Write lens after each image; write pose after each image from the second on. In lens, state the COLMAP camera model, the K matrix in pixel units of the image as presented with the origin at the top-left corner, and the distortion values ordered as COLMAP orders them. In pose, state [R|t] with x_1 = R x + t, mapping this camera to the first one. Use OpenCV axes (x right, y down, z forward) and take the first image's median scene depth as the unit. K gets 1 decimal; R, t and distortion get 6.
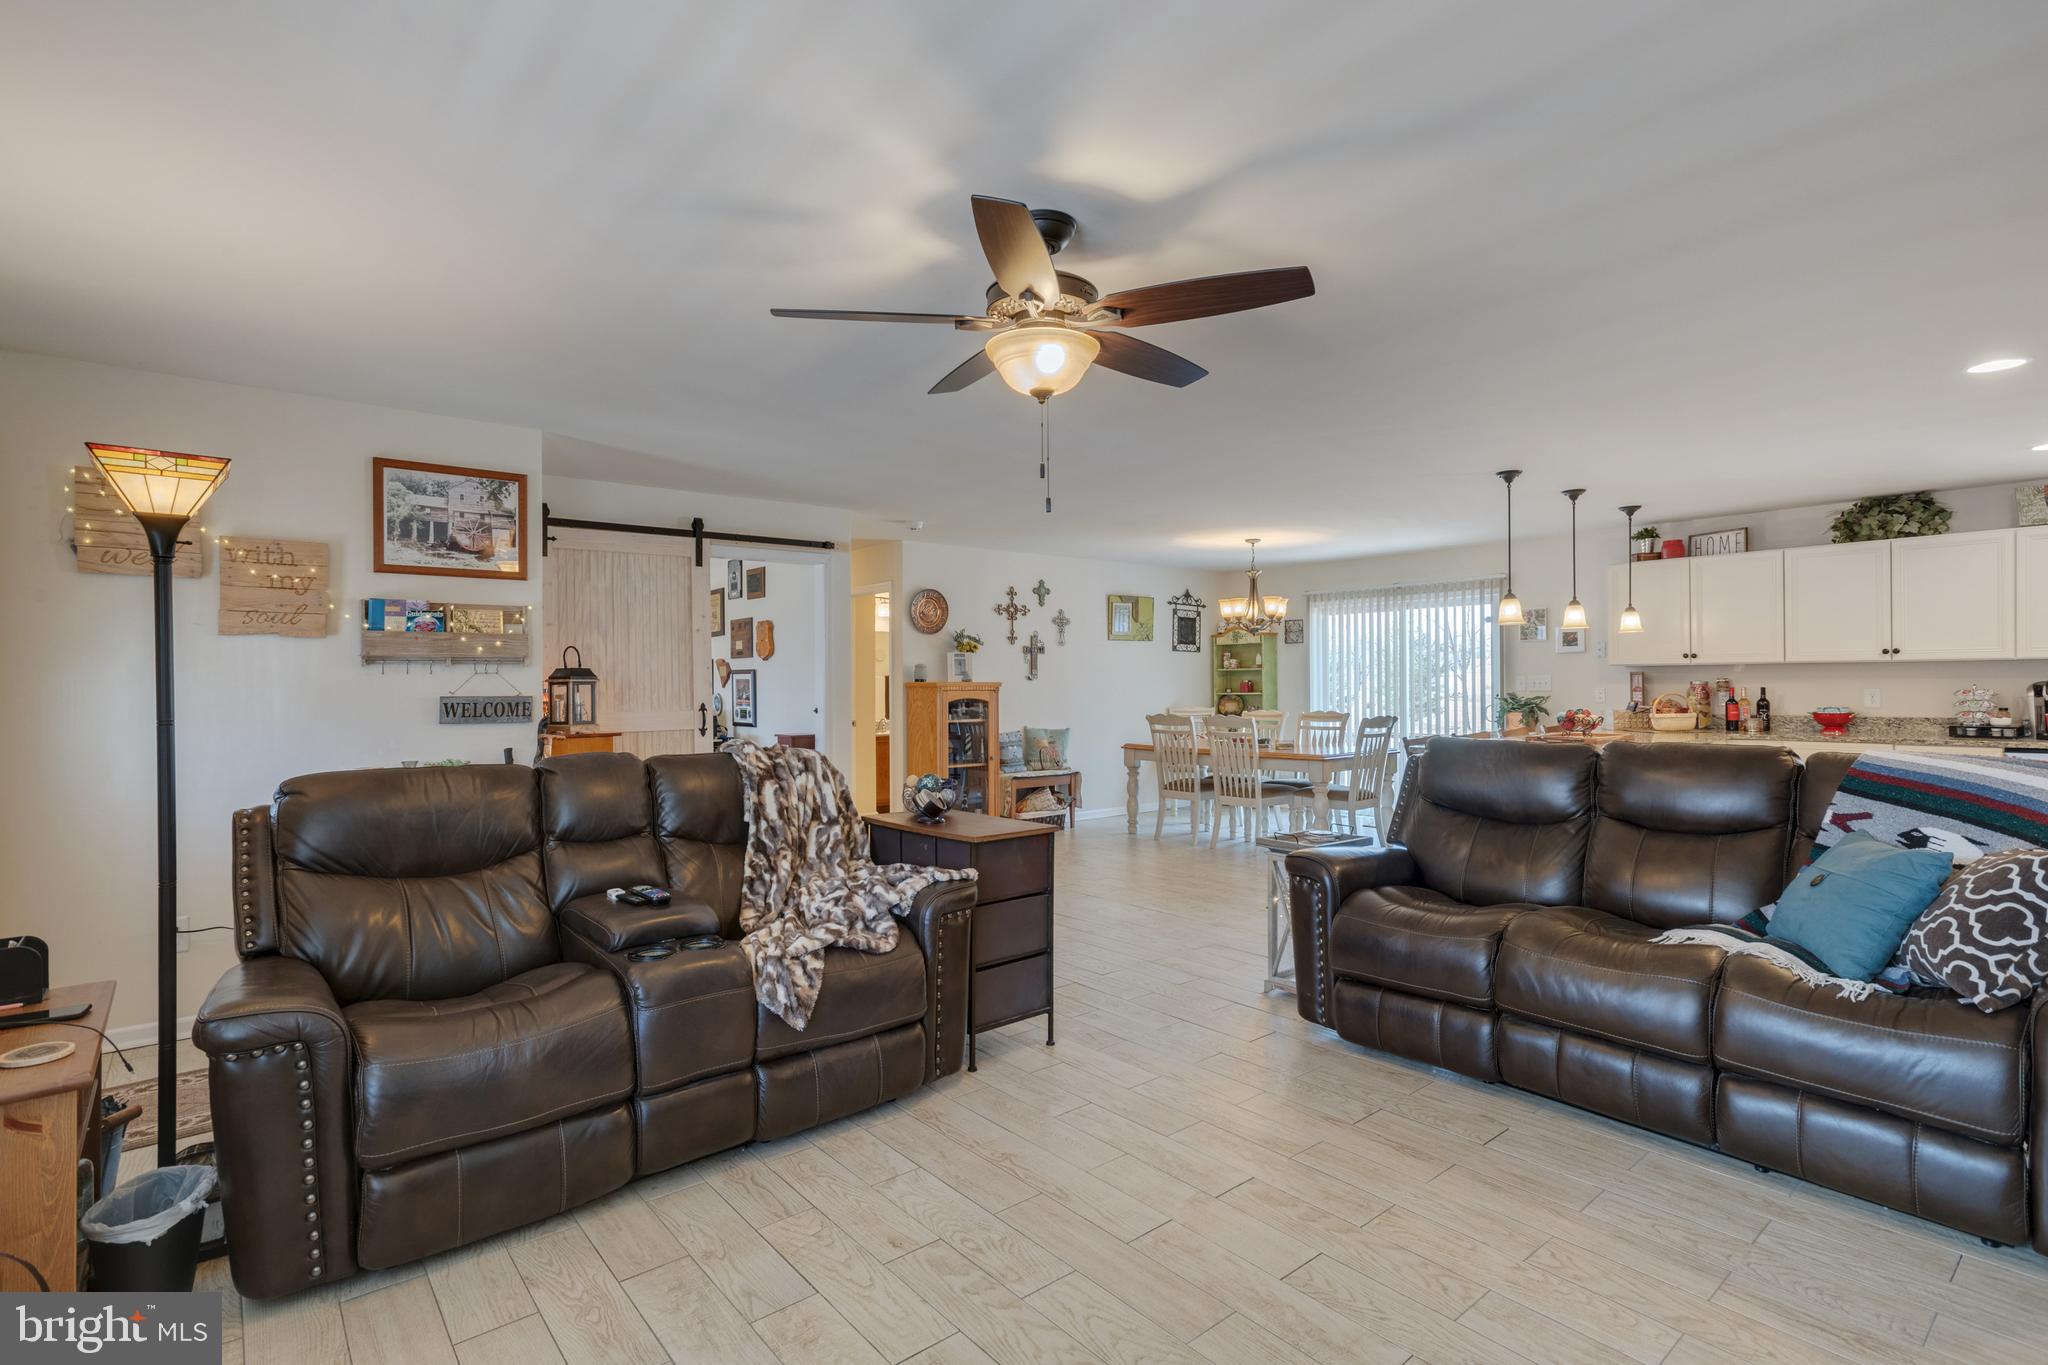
lens RADIAL K [[966.4, 0, 1019.4], [0, 966.4, 682.7], [0, 0, 1]] dist [0.001239, 0.001995]
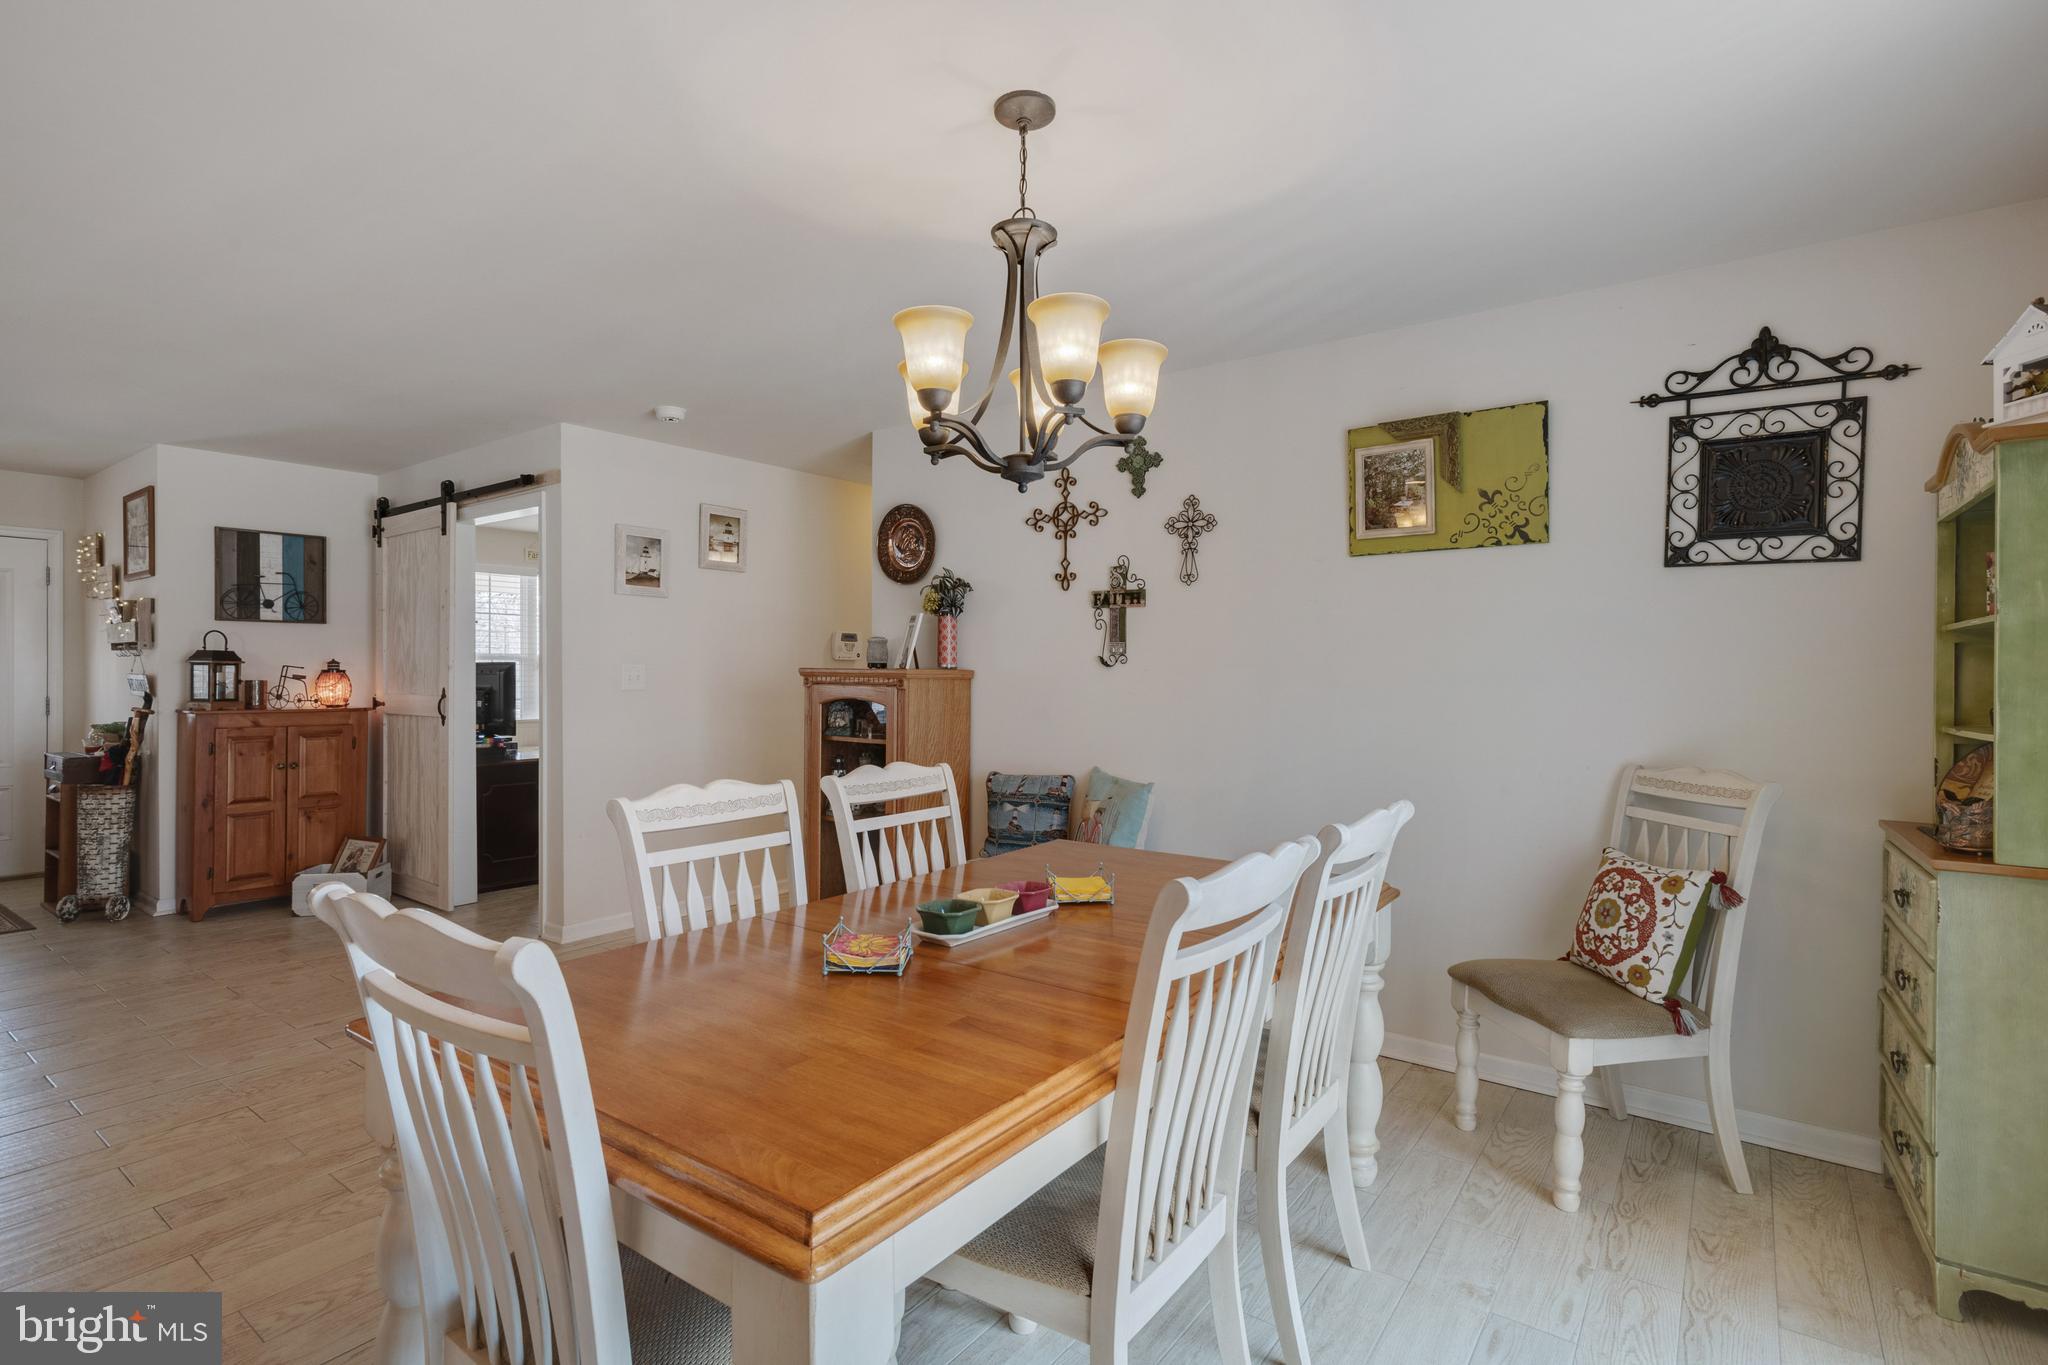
lens RADIAL K [[982.4, 0, 1025.1], [0, 982.4, 674.4], [0, 0, 1]] dist [-0.006724, 0.009538]
pose [[0.239866, 0.014387, -0.970699, 0.585251], [-0.007757, 0.999887, 0.012903, -0.005764], [0.970775, 0.004435, 0.239950, 1.116264]]
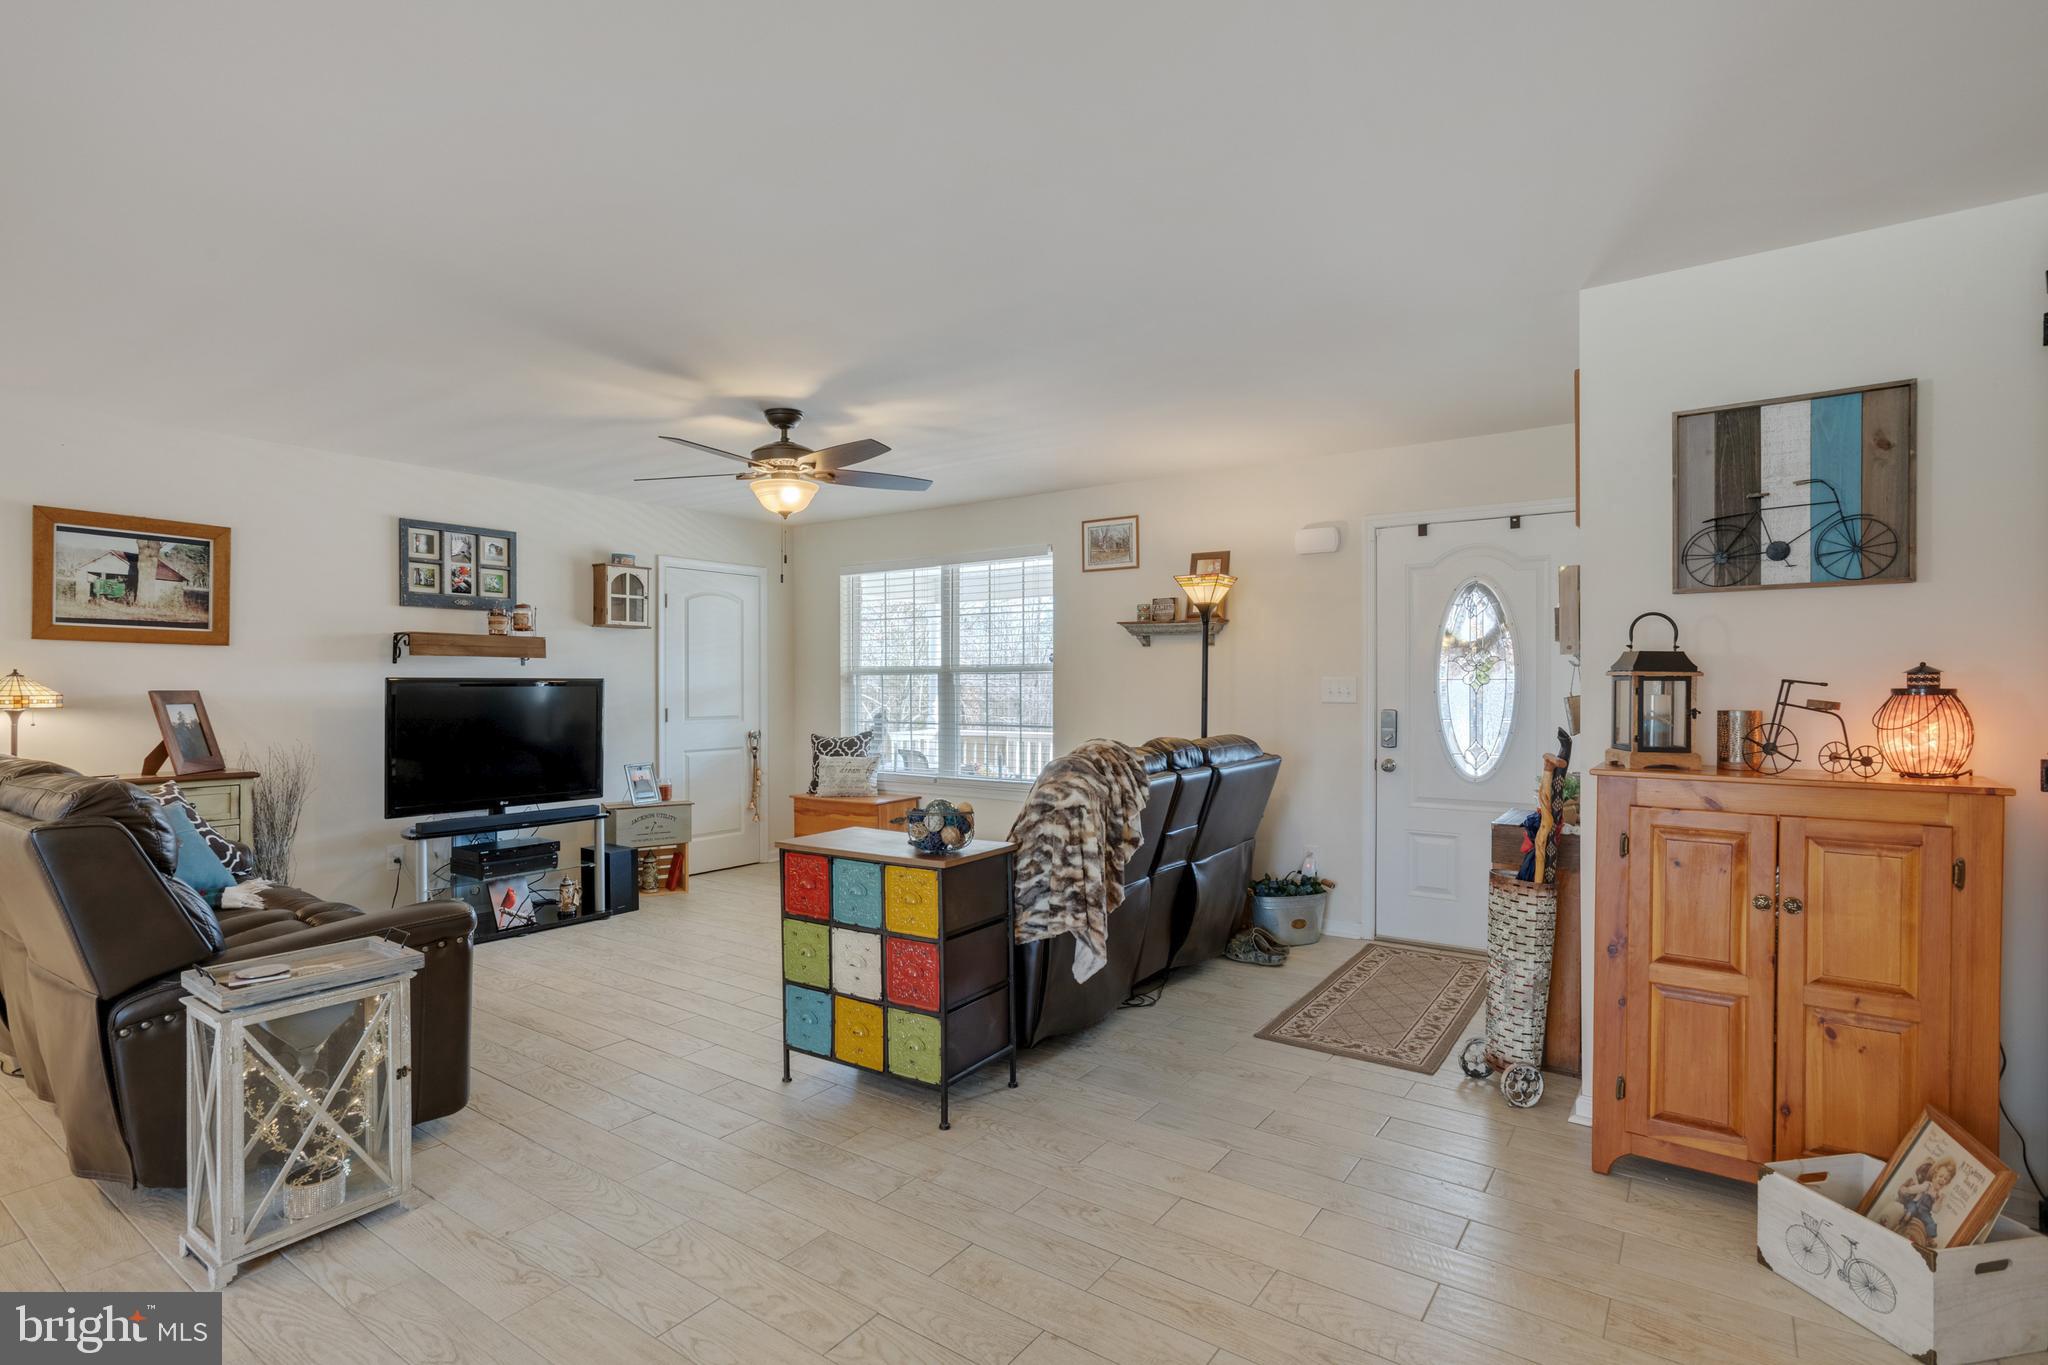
lens RADIAL K [[980.6, 0, 1011.7], [0, 980.6, 695.0], [0, 0, 1]] dist [0.000835, 0.000392]
pose [[-0.965395, 0.012405, -0.260497, 0.033089], [0.009475, 0.999877, 0.012500, 0.000454], [0.260620, 0.009599, -0.965394, 0.997145]]
